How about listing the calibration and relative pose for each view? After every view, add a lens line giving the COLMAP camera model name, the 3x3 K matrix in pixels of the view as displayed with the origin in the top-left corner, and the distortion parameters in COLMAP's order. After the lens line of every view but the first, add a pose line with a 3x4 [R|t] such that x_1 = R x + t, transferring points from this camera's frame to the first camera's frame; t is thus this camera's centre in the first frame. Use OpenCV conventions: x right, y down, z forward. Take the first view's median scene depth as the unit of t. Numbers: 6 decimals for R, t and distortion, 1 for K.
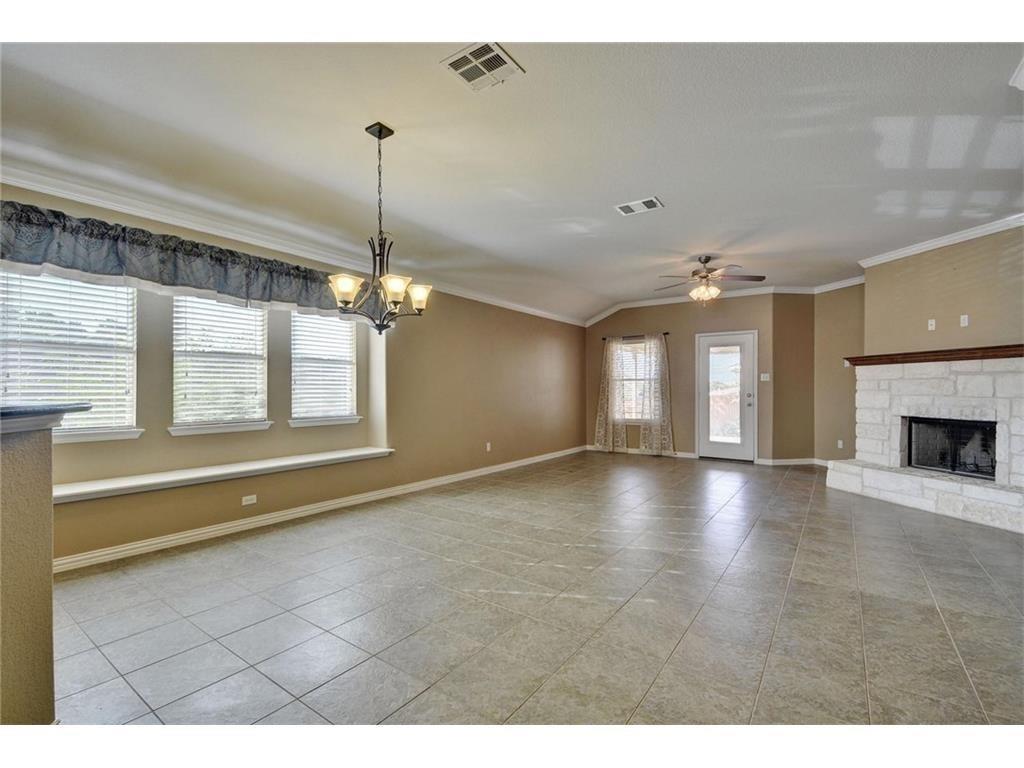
lens RADIAL K [[461.7, 0, 503.0], [0, 461.7, 385.0], [0, 0, 1]] dist [0.013721, -0.022690]
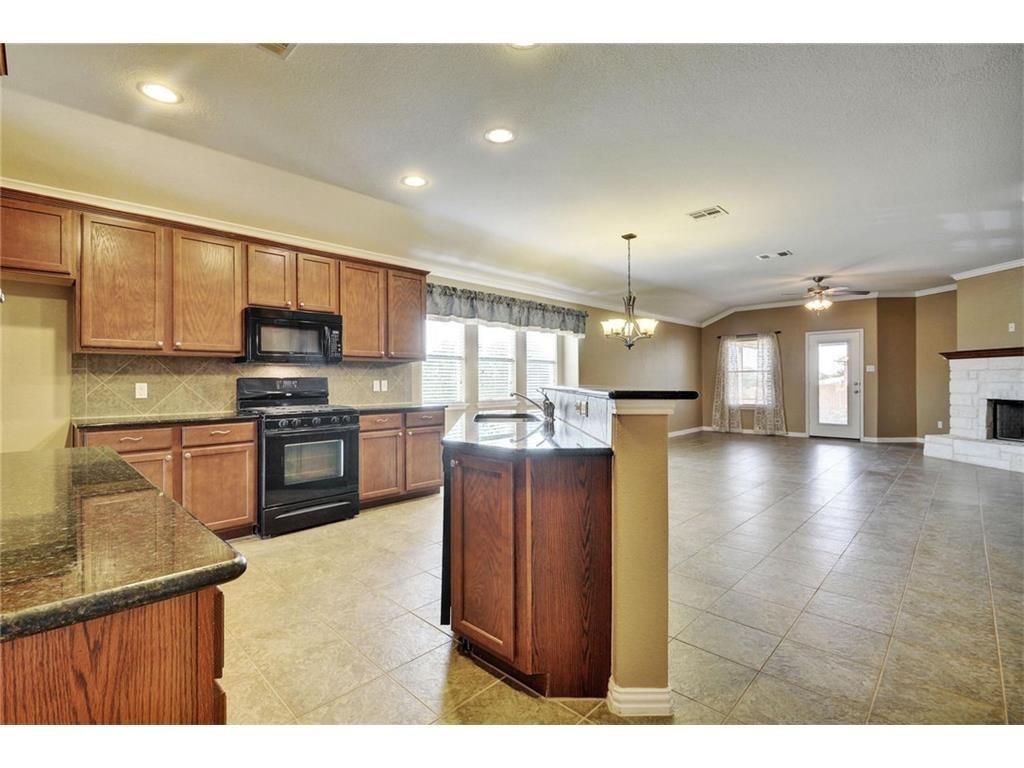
lens RADIAL K [[466.1, 0, 486.2], [0, 466.1, 378.7], [0, 0, 1]] dist [0.001314, -0.015276]
pose [[0.984022, -0.006381, -0.177930, -0.262075], [0.007096, 0.999969, 0.003381, -0.002565], [0.177903, -0.004589, 0.984037, -0.469829]]
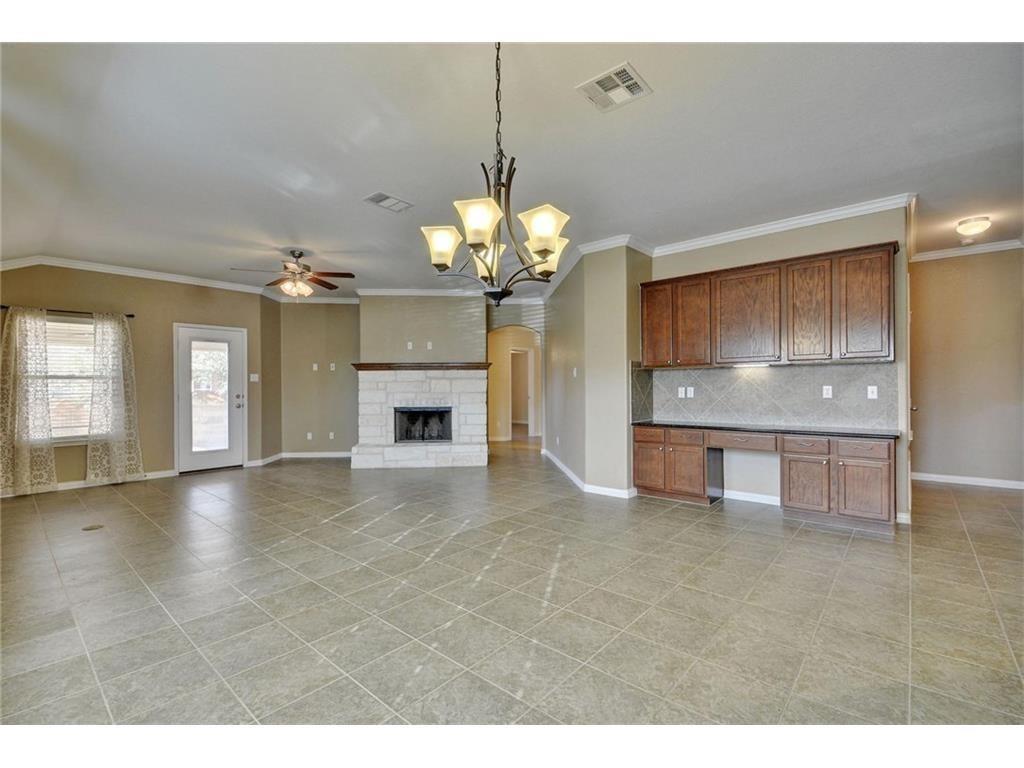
lens RADIAL K [[460.6, 0, 508.7], [0, 460.6, 390.1], [0, 0, 1]] dist [-0.001329, -0.007861]
pose [[0.087402, -0.009014, 0.996132, -0.495941], [-0.000202, 0.999959, 0.009066, 0.000987], [-0.996173, -0.000993, 0.087397, 0.504189]]
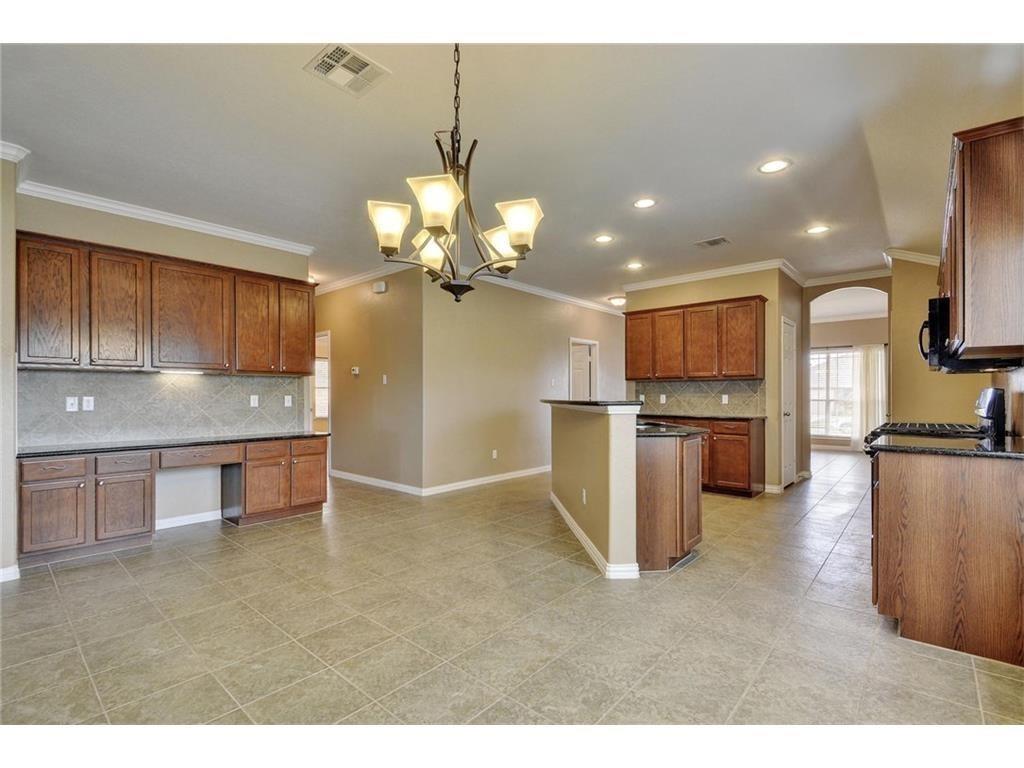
lens RADIAL K [[467.4, 0, 511.5], [0, 467.4, 393.2], [0, 0, 1]] dist [0.040323, -0.023886]
pose [[-0.995279, 0.002140, 0.097035, -0.218107], [0.000939, 0.999922, -0.012422, 0.008041], [-0.097054, -0.012272, -0.995203, 0.857300]]
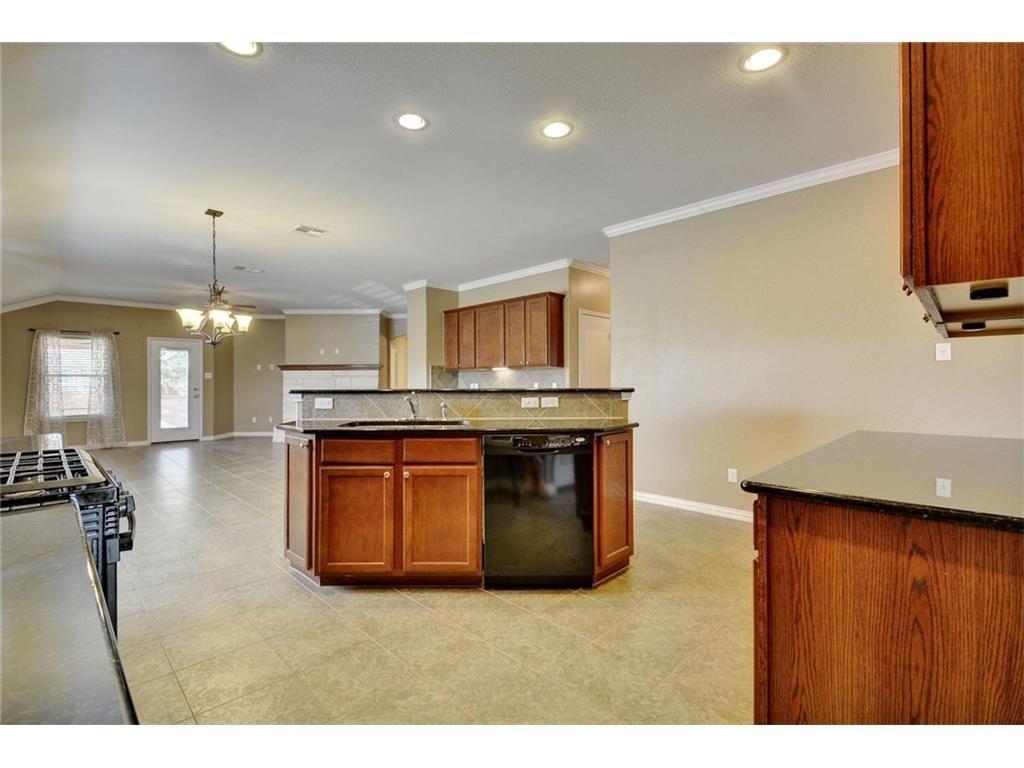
lens RADIAL K [[473.9, 0, 495.4], [0, 473.9, 383.6], [0, 0, 1]] dist [0.002344, -0.009490]
pose [[0.169350, -0.002596, 0.985553, -0.881537], [-0.003593, 0.999988, 0.003251, -0.001460], [-0.985549, -0.004091, 0.169339, -0.078132]]
